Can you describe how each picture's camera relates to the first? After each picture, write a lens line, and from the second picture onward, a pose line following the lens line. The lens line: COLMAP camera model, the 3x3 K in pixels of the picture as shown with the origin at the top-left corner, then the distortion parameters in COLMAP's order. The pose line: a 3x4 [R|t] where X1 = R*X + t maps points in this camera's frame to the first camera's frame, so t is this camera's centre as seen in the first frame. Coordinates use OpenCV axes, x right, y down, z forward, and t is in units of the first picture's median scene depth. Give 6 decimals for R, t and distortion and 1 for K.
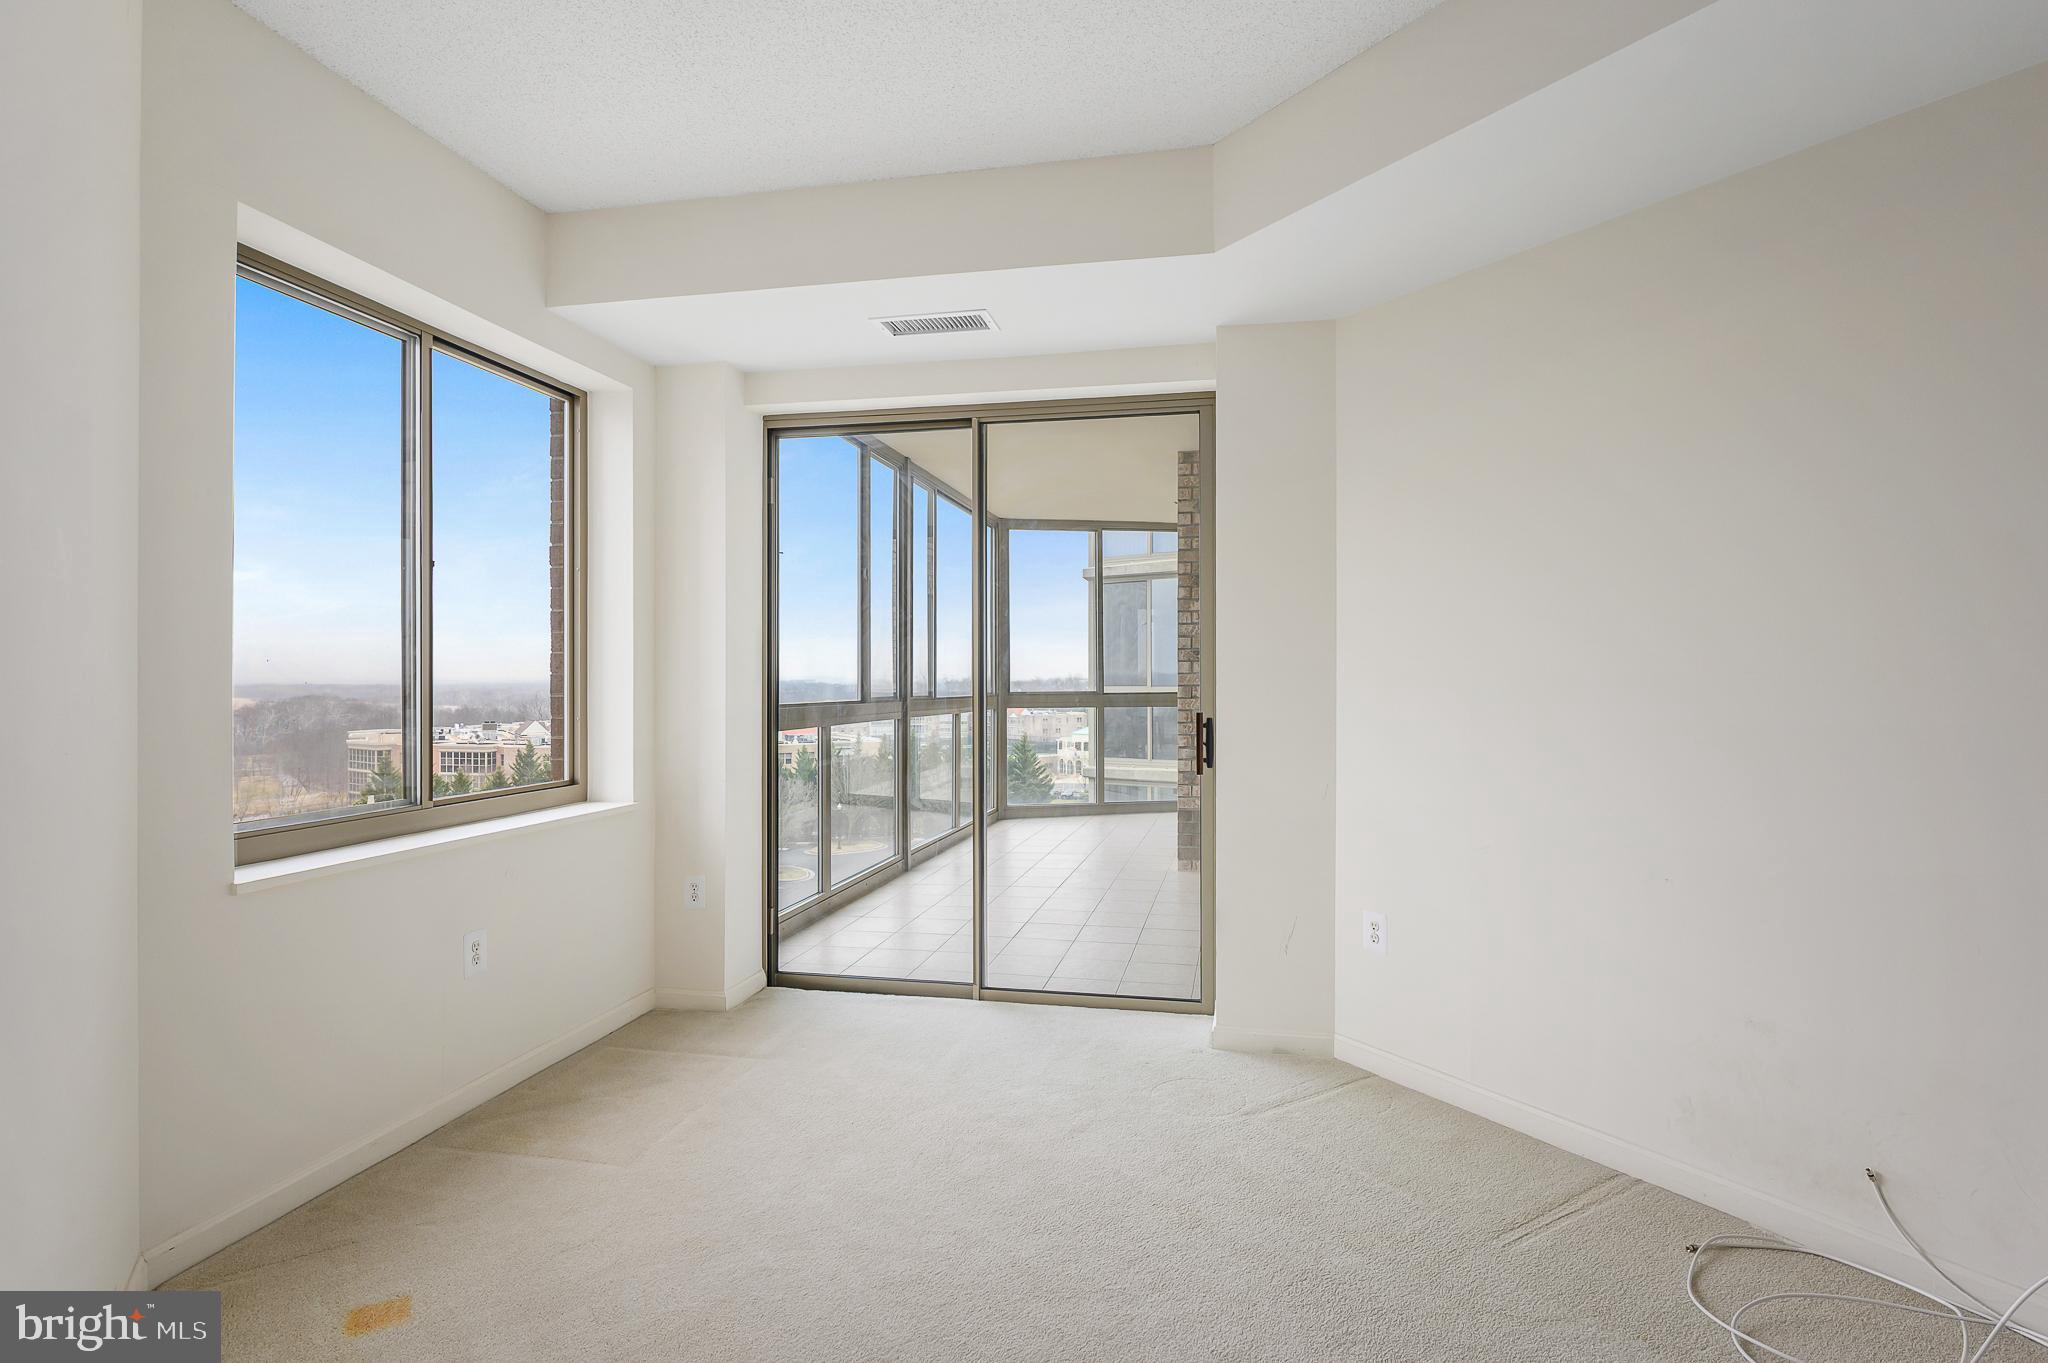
lens RADIAL K [[1026.3, 0, 1025.3], [0, 1026.3, 674.4], [0, 0, 1]] dist [0.000074, 0.000797]
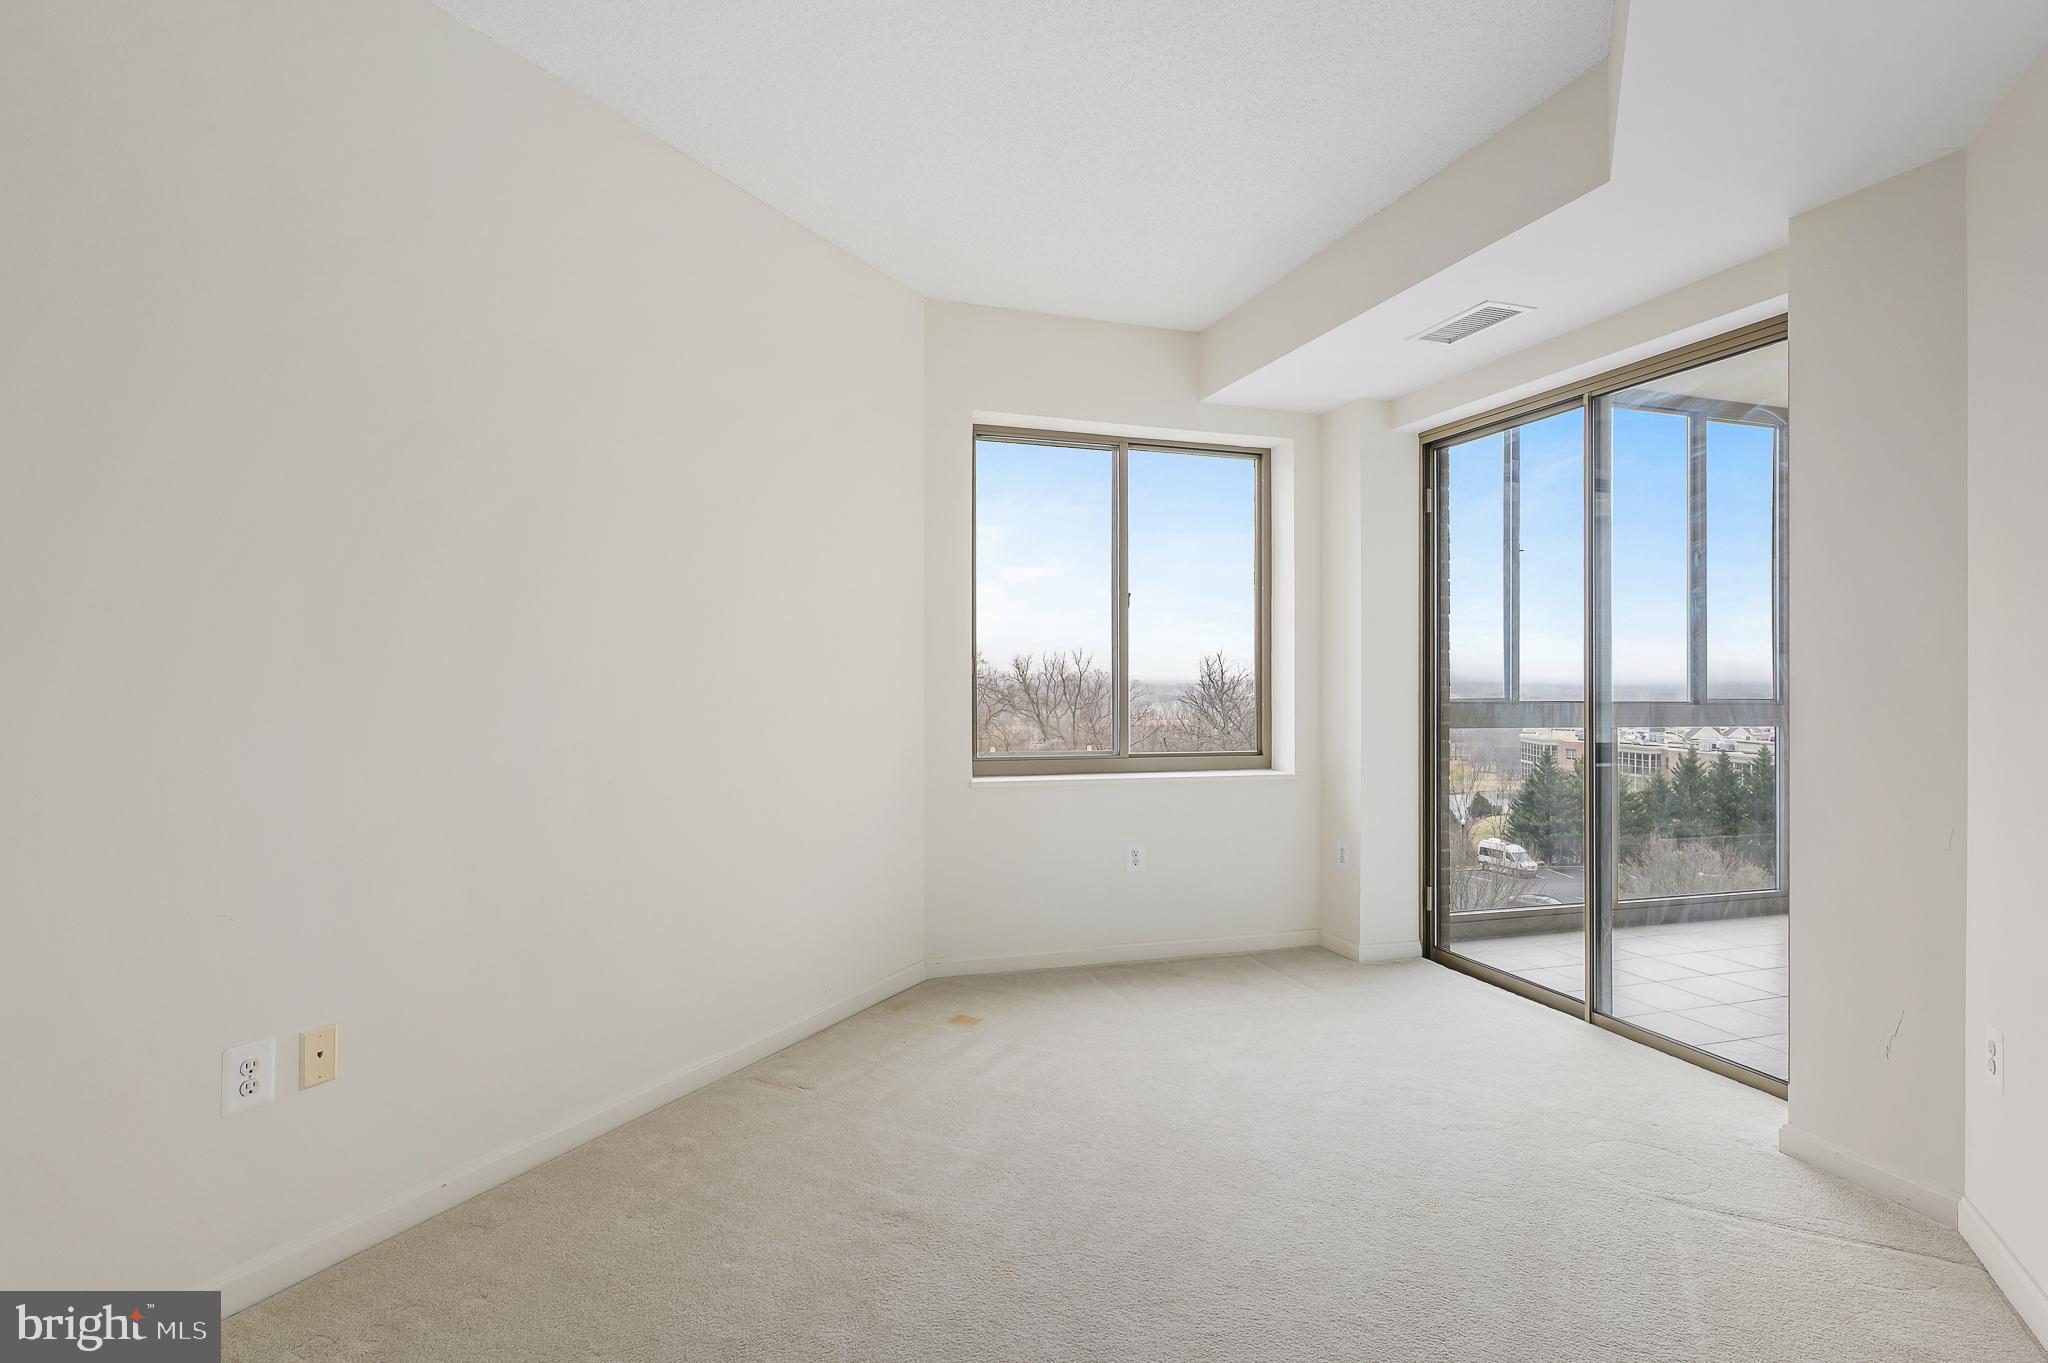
lens RADIAL K [[1026.3, 0, 1025.3], [0, 1026.3, 674.4], [0, 0, 1]] dist [0.000074, 0.000797]
pose [[0.488631, 0.004601, -0.872478, 0.526483], [-0.004607, 0.999986, 0.002694, 0.003853], [0.872478, 0.002703, 0.488645, 0.108518]]
